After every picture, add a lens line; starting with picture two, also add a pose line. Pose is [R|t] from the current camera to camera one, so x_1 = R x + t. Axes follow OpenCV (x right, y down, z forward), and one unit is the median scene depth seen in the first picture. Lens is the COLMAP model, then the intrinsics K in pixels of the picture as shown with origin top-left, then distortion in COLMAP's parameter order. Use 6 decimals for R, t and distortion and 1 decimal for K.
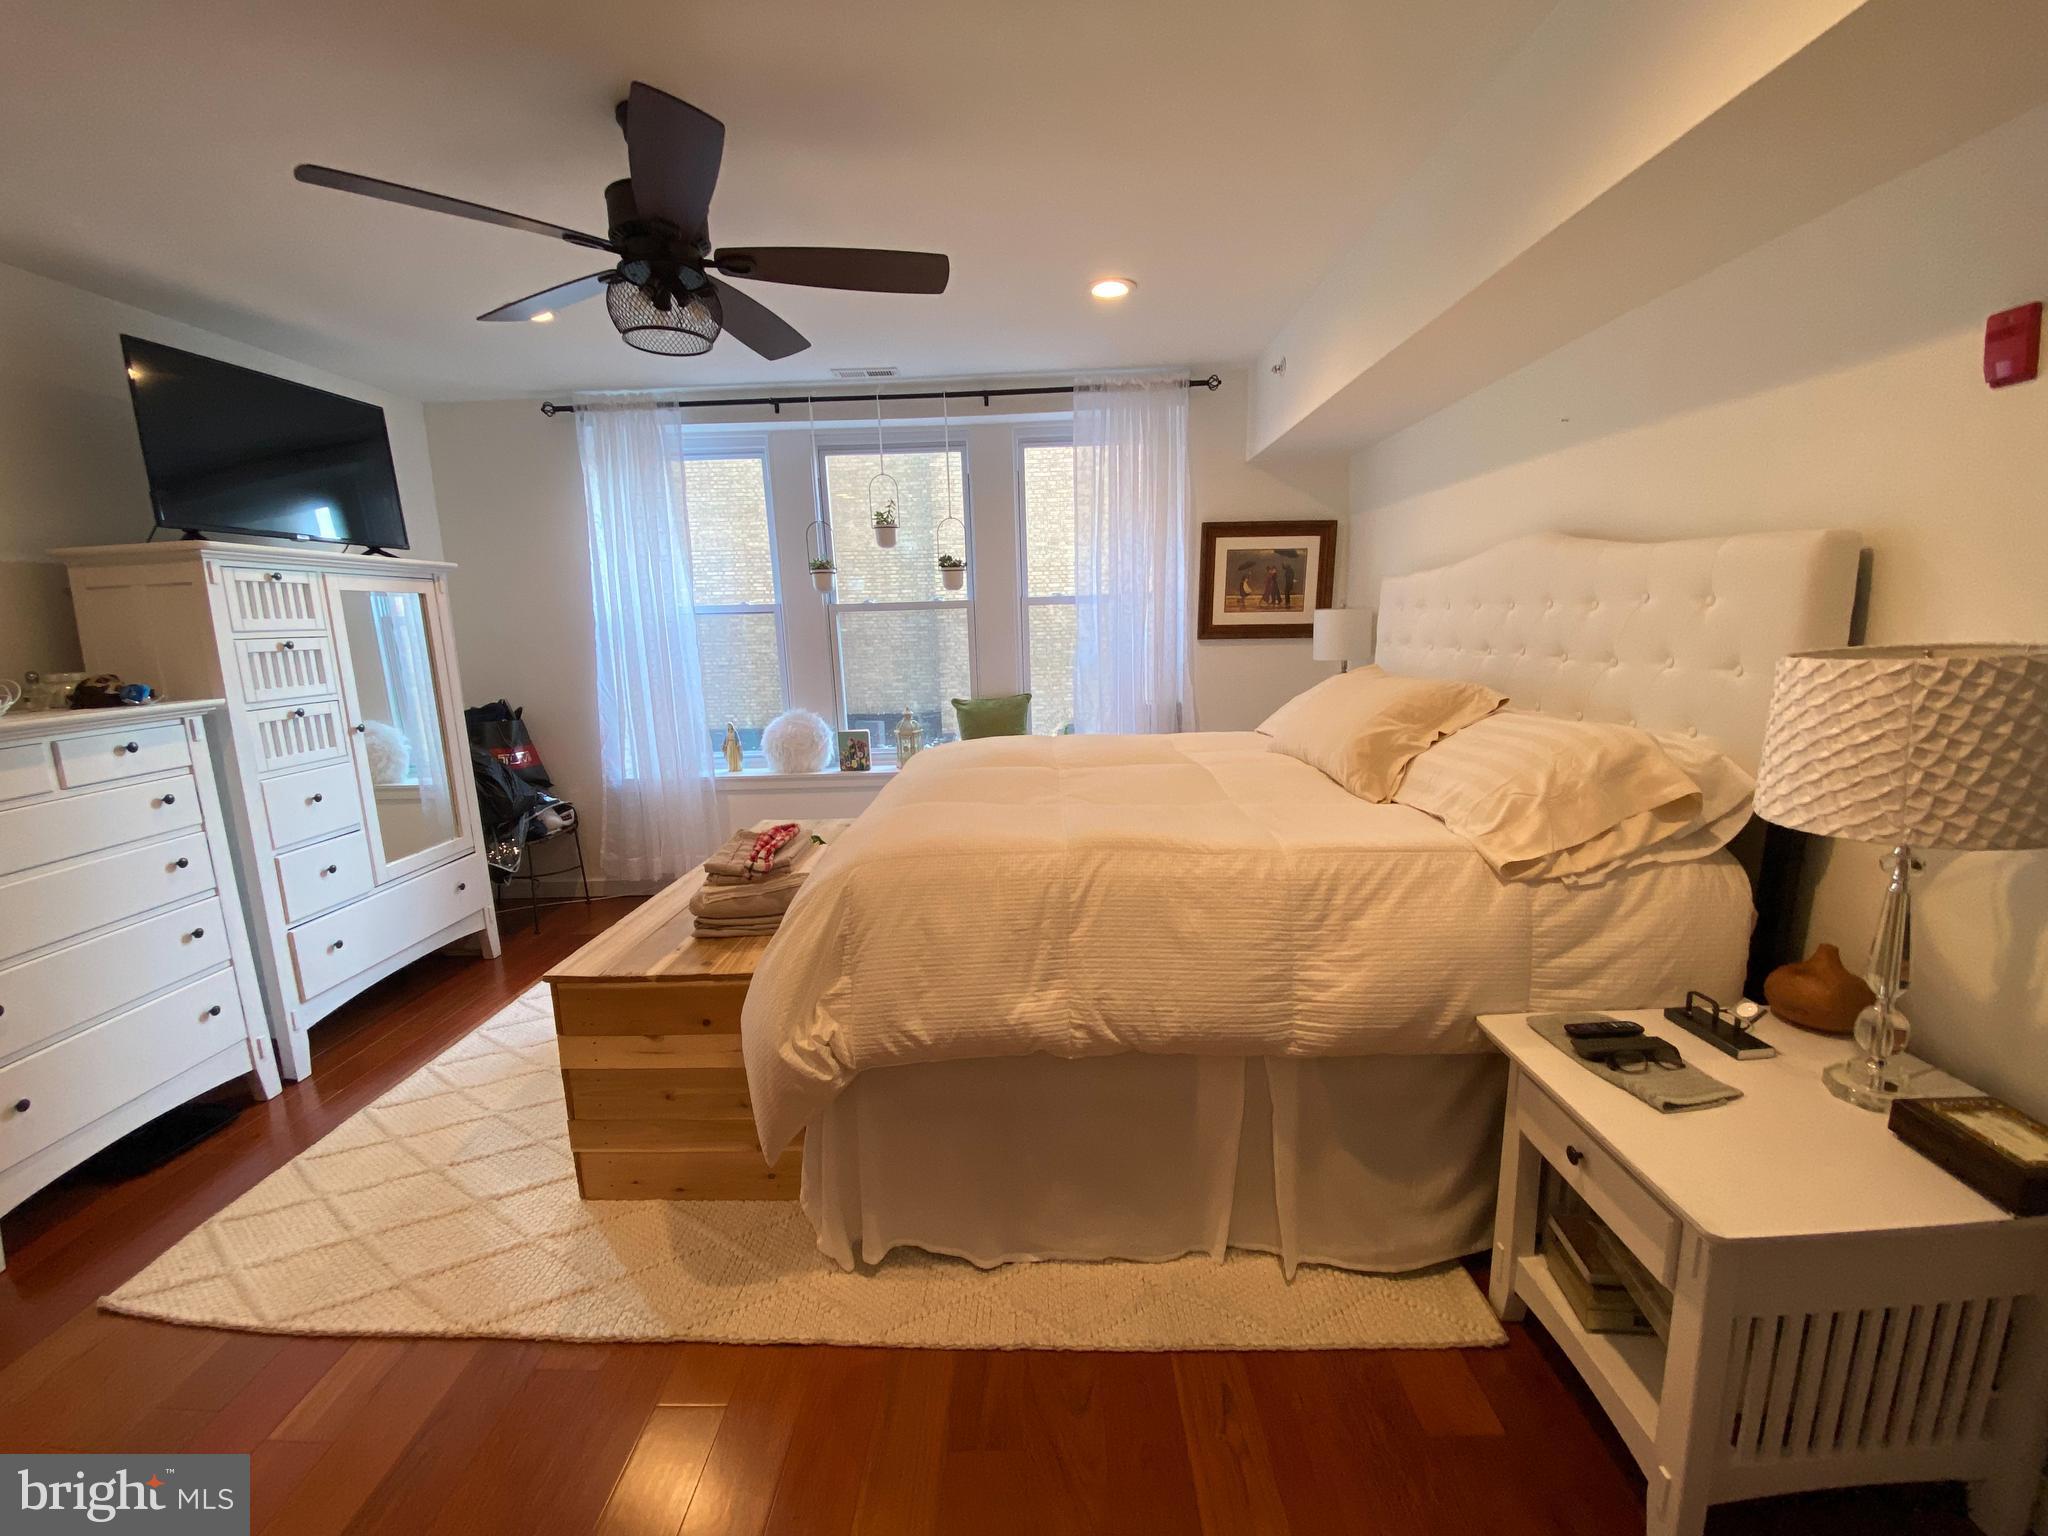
lens RADIAL K [[820.1, 0, 1021.1], [0, 820.1, 770.9], [0, 0, 1]] dist [0.013360, -0.000442]
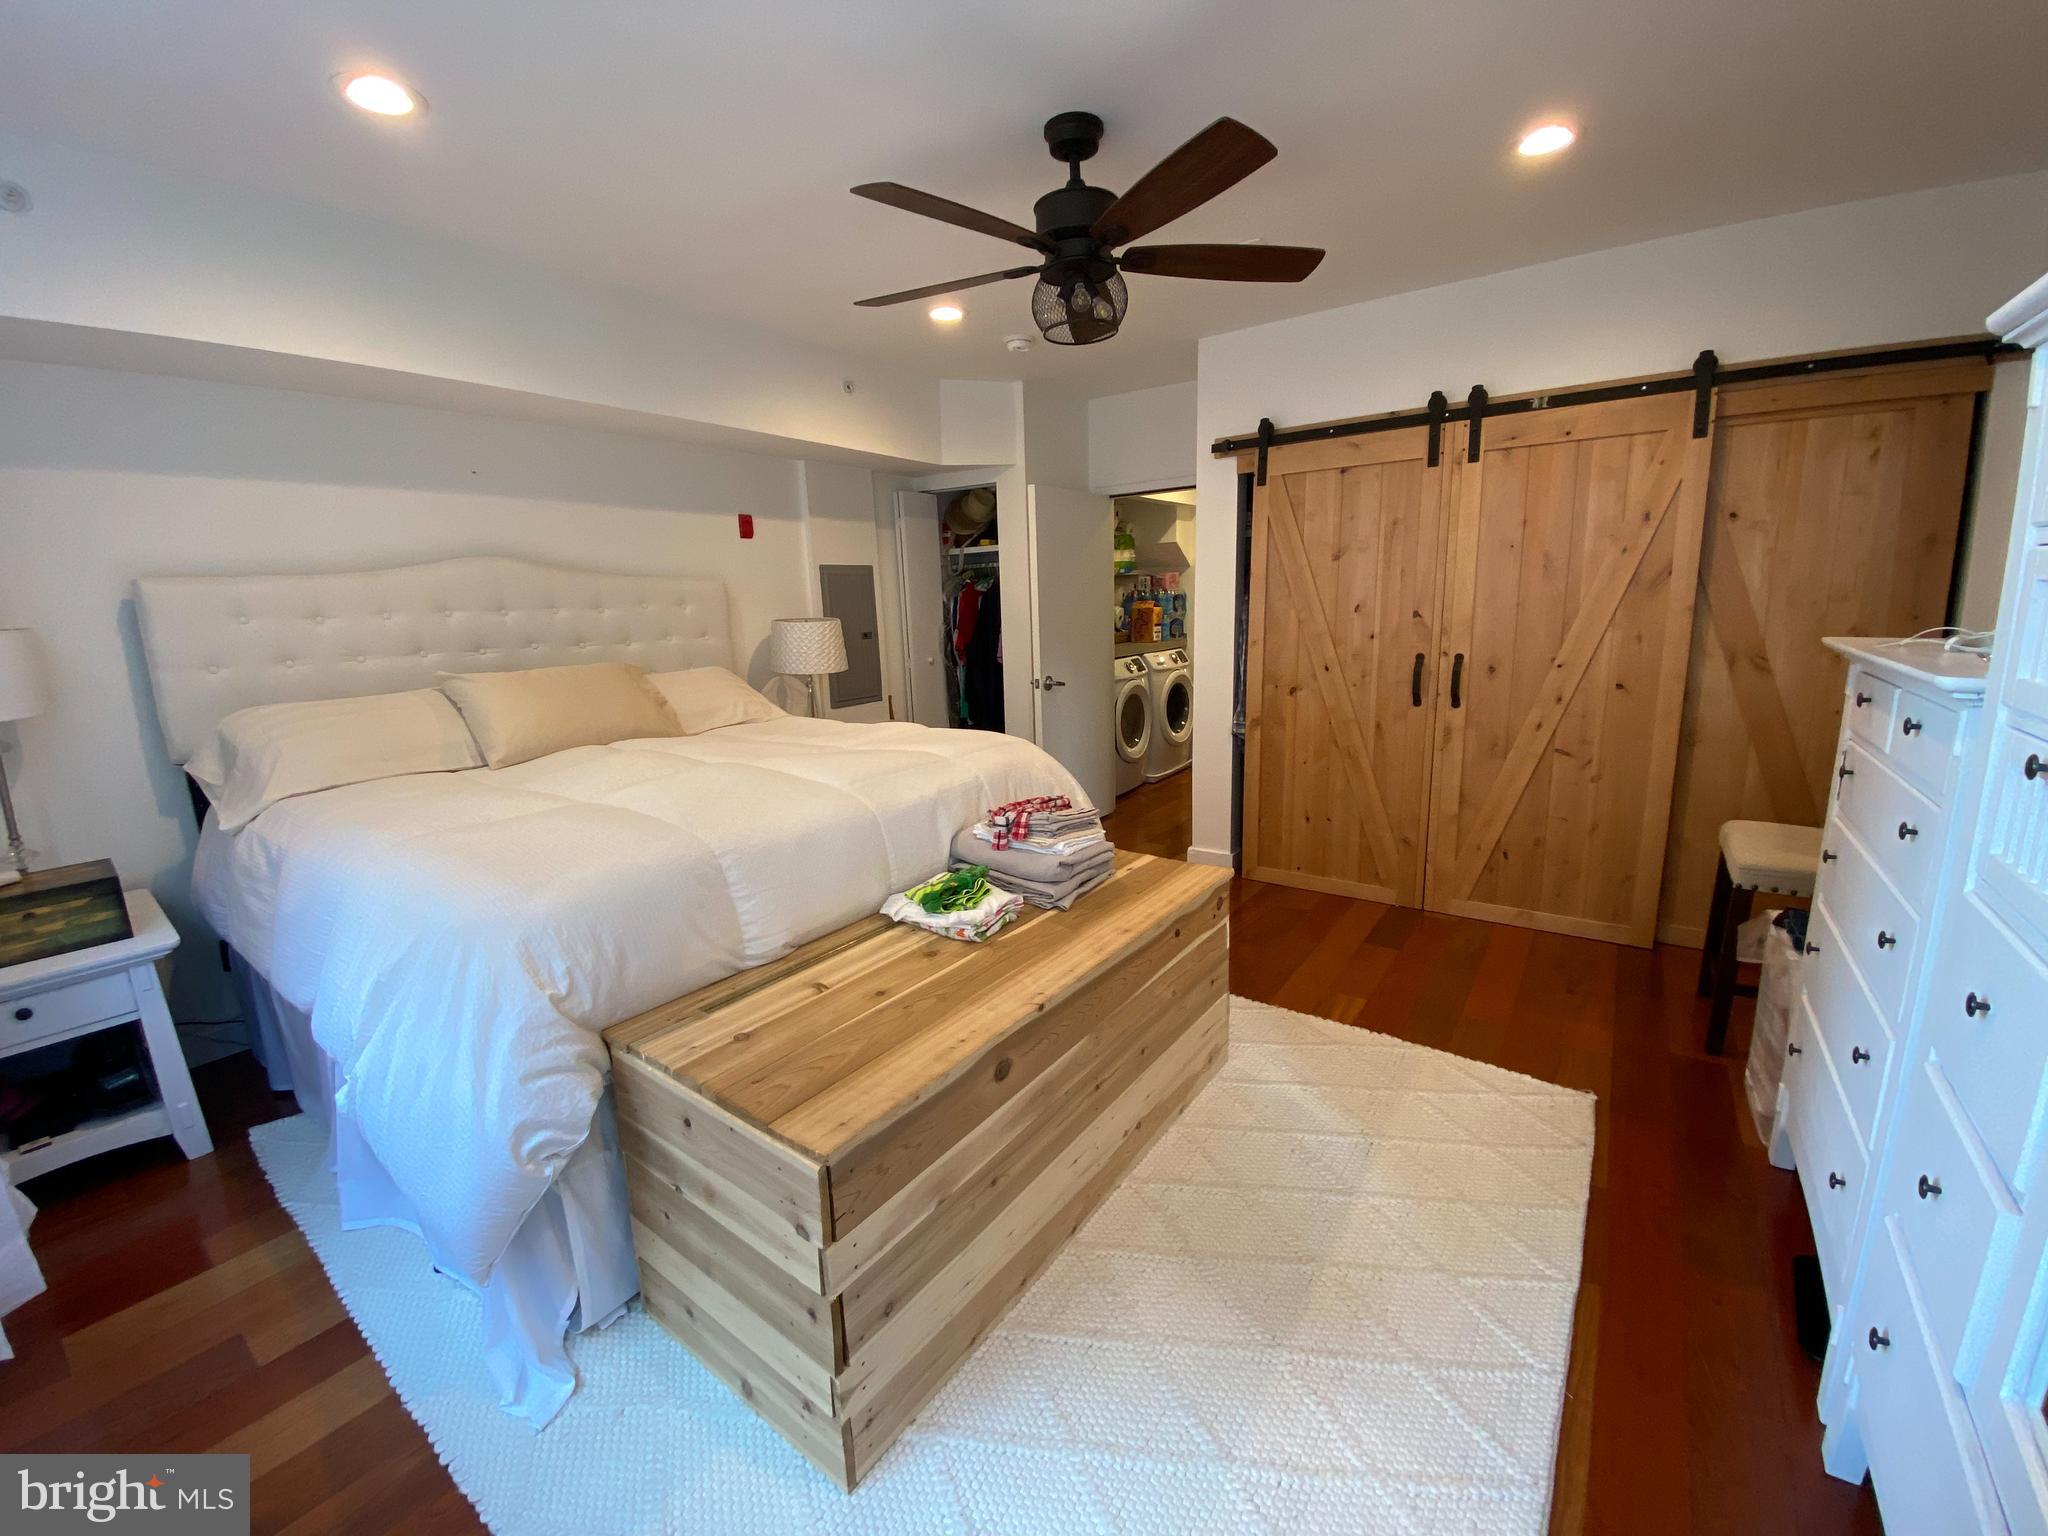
lens RADIAL K [[820.1, 0, 1020.2], [0, 820.1, 763.5], [0, 0, 1]] dist [0.013360, -0.000442]
pose [[-0.821158, -0.057110, 0.567837, -0.471742], [0.158179, 0.933223, 0.322605, -0.158298], [-0.548342, 0.354729, -0.757290, 0.955735]]
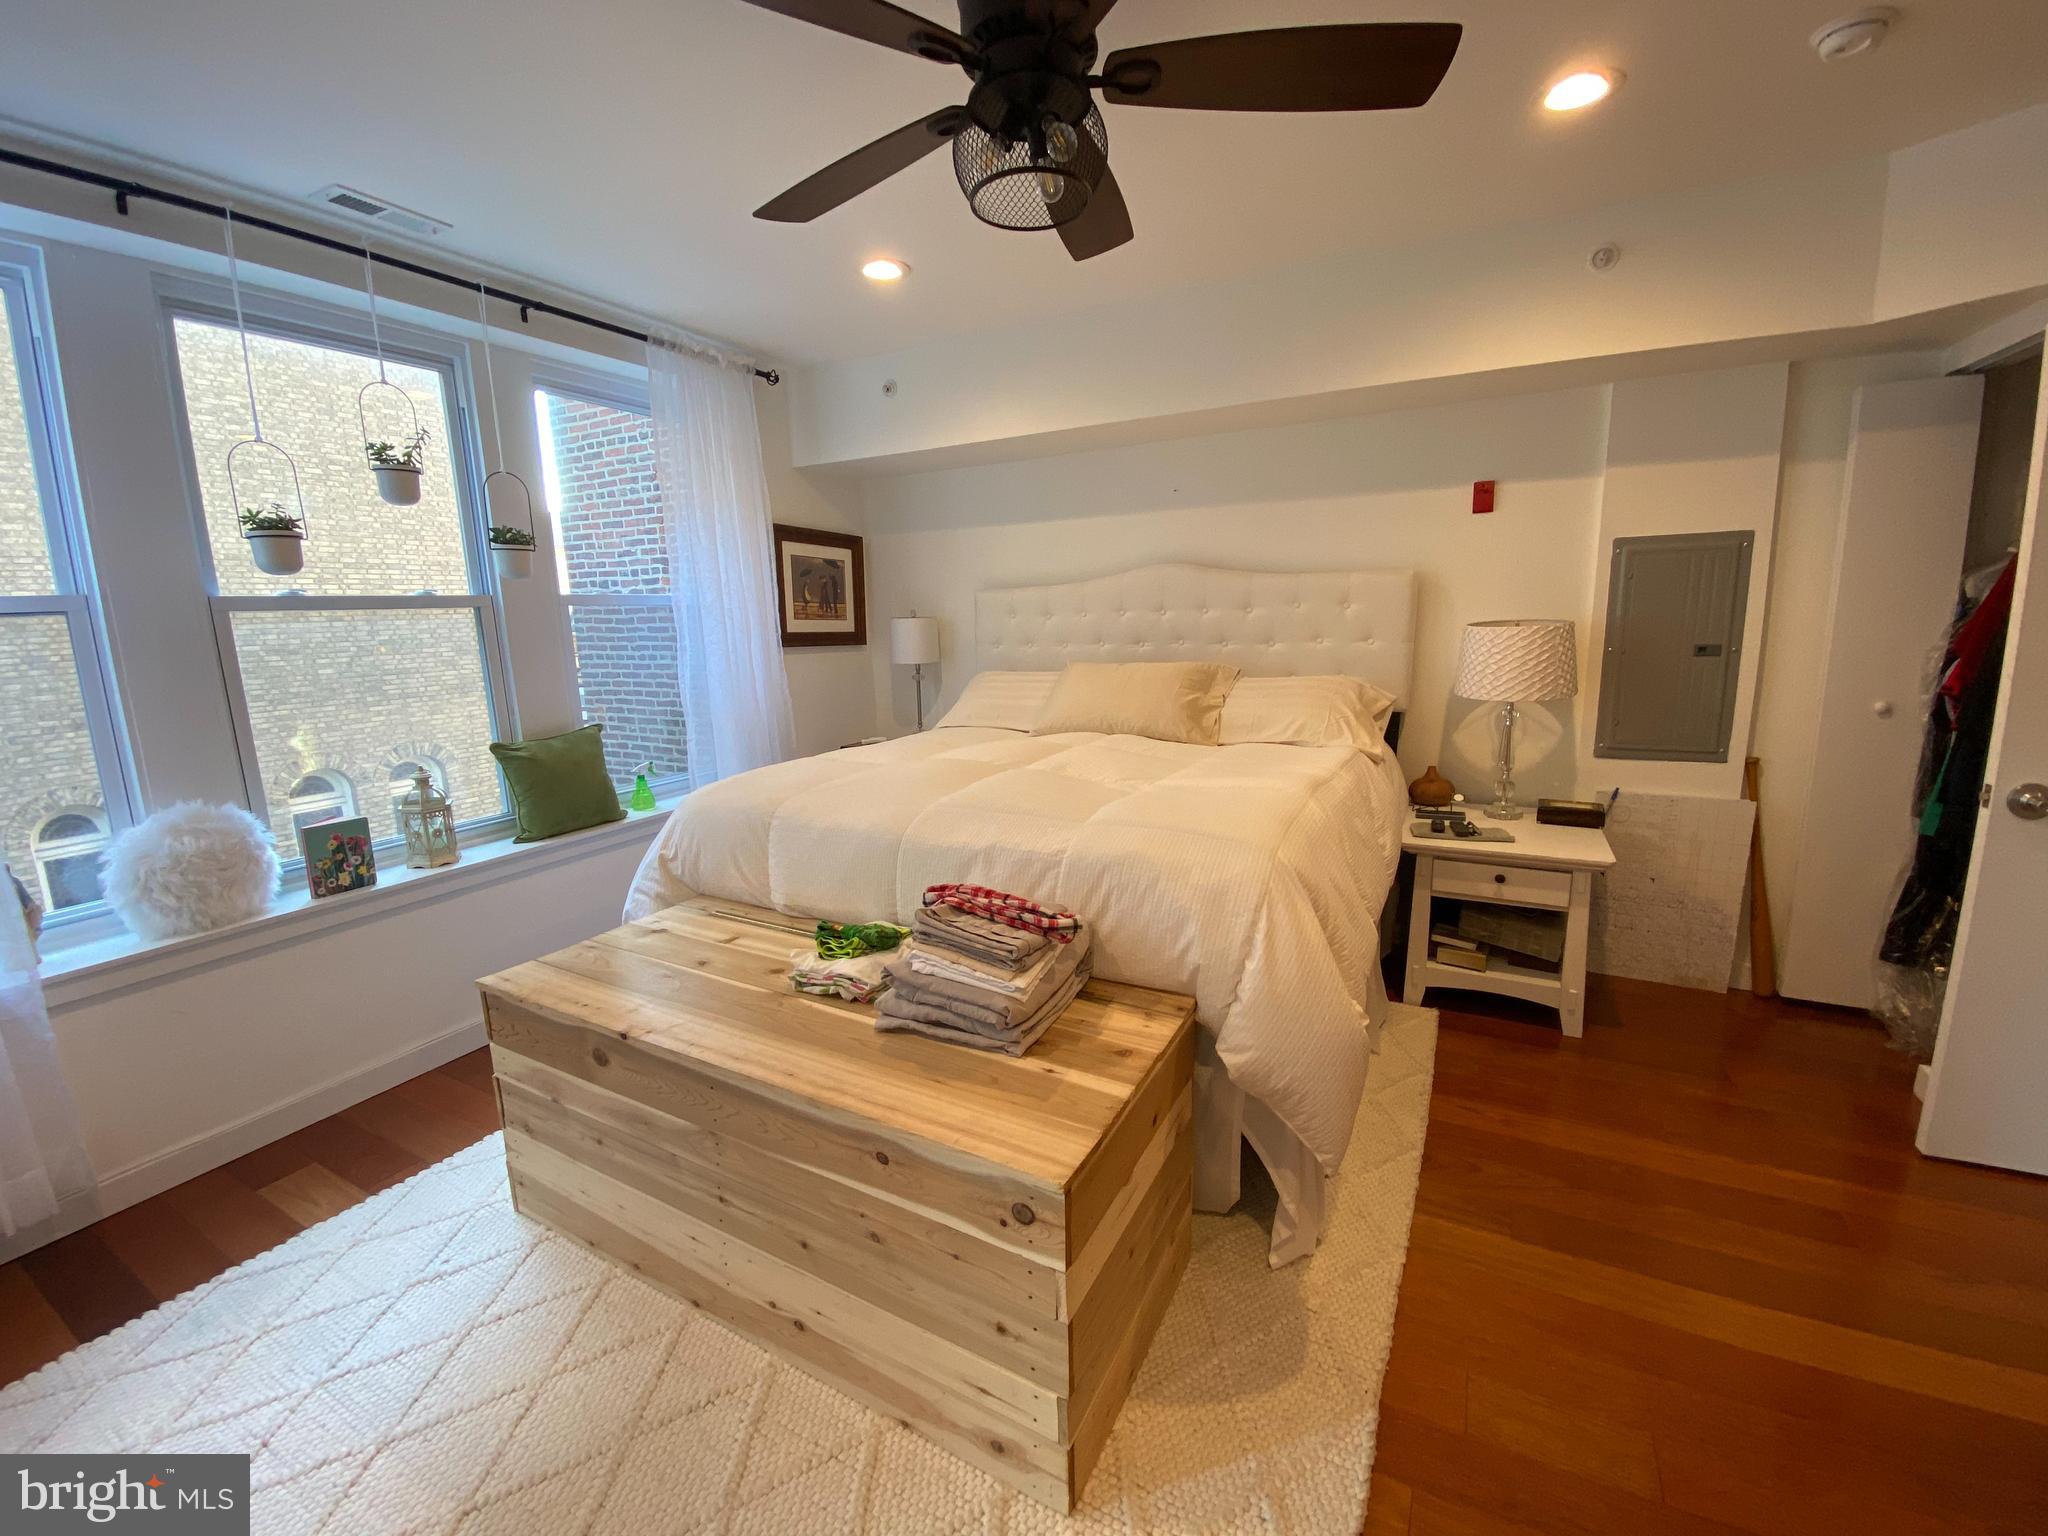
lens RADIAL K [[820.1, 0, 1027.1], [0, 820.1, 768.3], [0, 0, 1]] dist [0.013360, -0.000442]
pose [[0.456577, -0.147977, 0.877291, -0.505550], [0.175981, 0.981609, 0.073985, -0.045744], [-0.872105, 0.120607, 0.474222, 0.329973]]
